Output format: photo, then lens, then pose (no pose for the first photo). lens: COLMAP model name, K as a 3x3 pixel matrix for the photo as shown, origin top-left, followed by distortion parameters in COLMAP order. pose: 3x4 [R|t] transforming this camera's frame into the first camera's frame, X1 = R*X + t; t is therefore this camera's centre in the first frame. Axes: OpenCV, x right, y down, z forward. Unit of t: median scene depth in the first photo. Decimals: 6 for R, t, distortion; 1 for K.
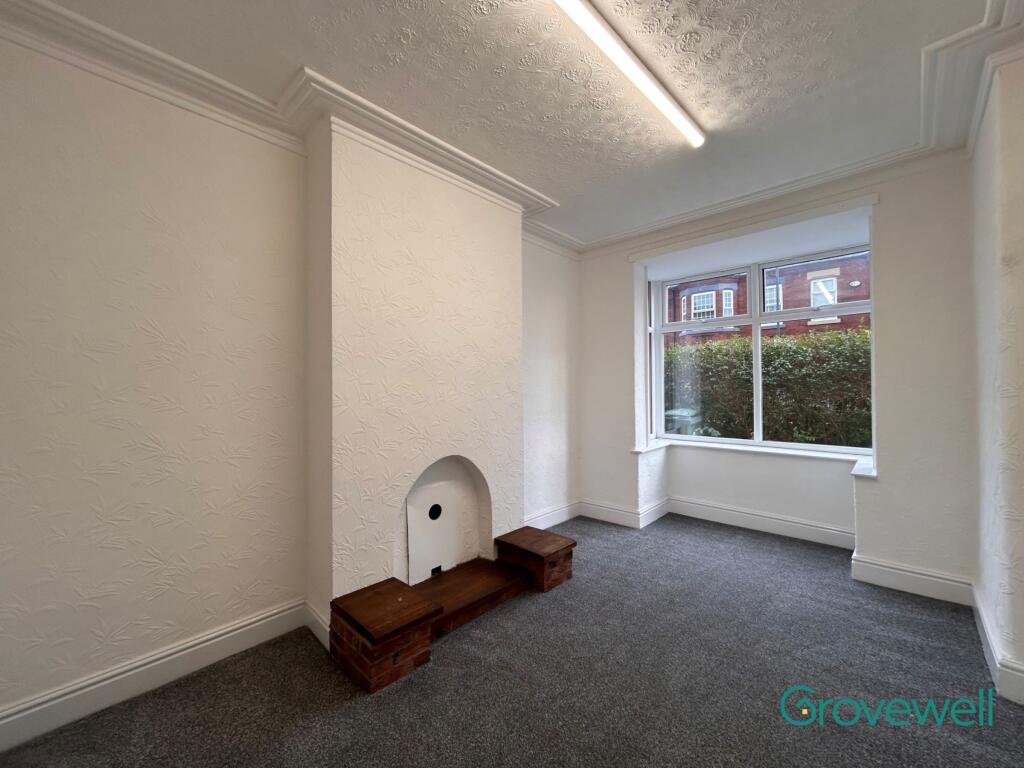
lens RADIAL K [[414.2, 0, 513.4], [0, 414.2, 384.4], [0, 0, 1]] dist [-0.001236, 0.001113]
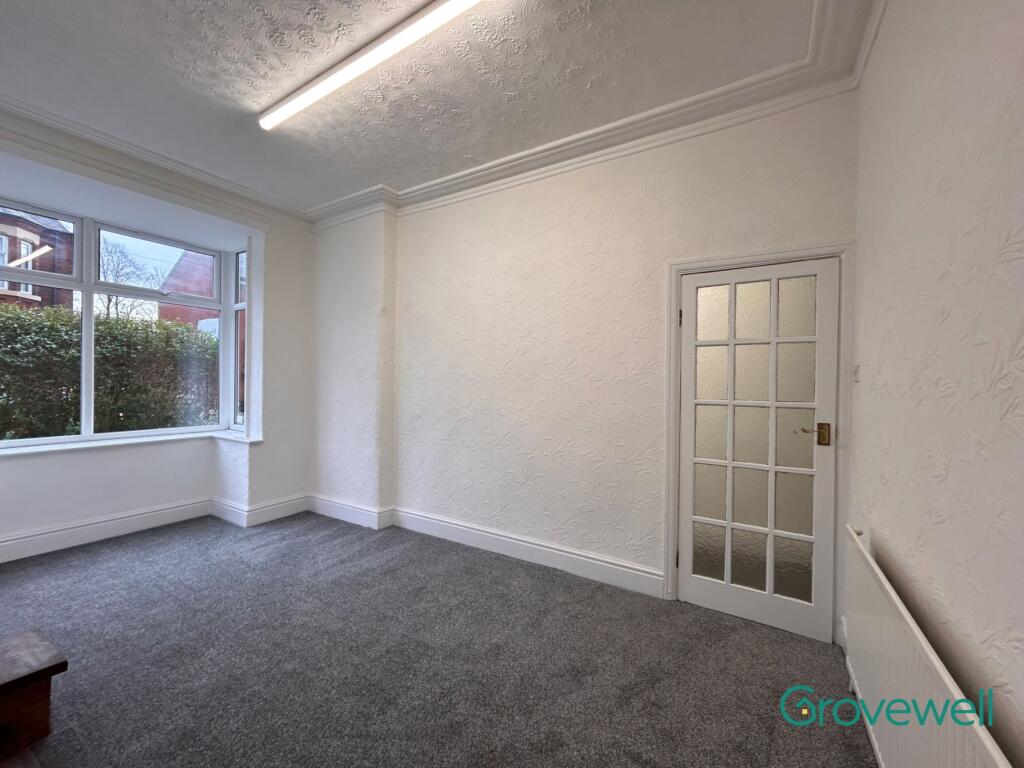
lens RADIAL K [[414.2, 0, 507.7], [0, 414.2, 385.4], [0, 0, 1]] dist [-0.001236, 0.001113]
pose [[-0.206478, -0.002334, 0.978448, -0.535456], [-0.016626, 0.999861, -0.001123, 0.035098], [-0.978310, -0.016499, -0.206488, 0.495020]]
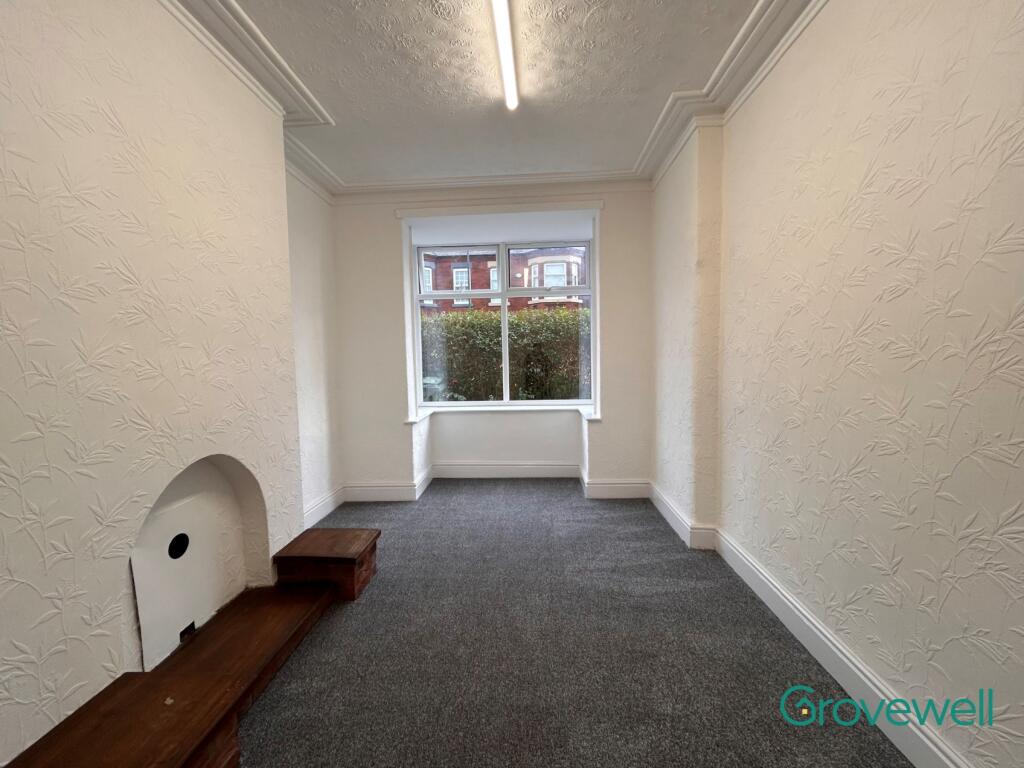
lens RADIAL K [[414.2, 0, 510.8], [0, 414.2, 383.1], [0, 0, 1]] dist [-0.001236, 0.001113]
pose [[0.762151, -0.050958, 0.645390, -0.188095], [0.010126, 0.997714, 0.066819, 0.014627], [-0.647320, -0.044391, 0.760925, 0.171749]]
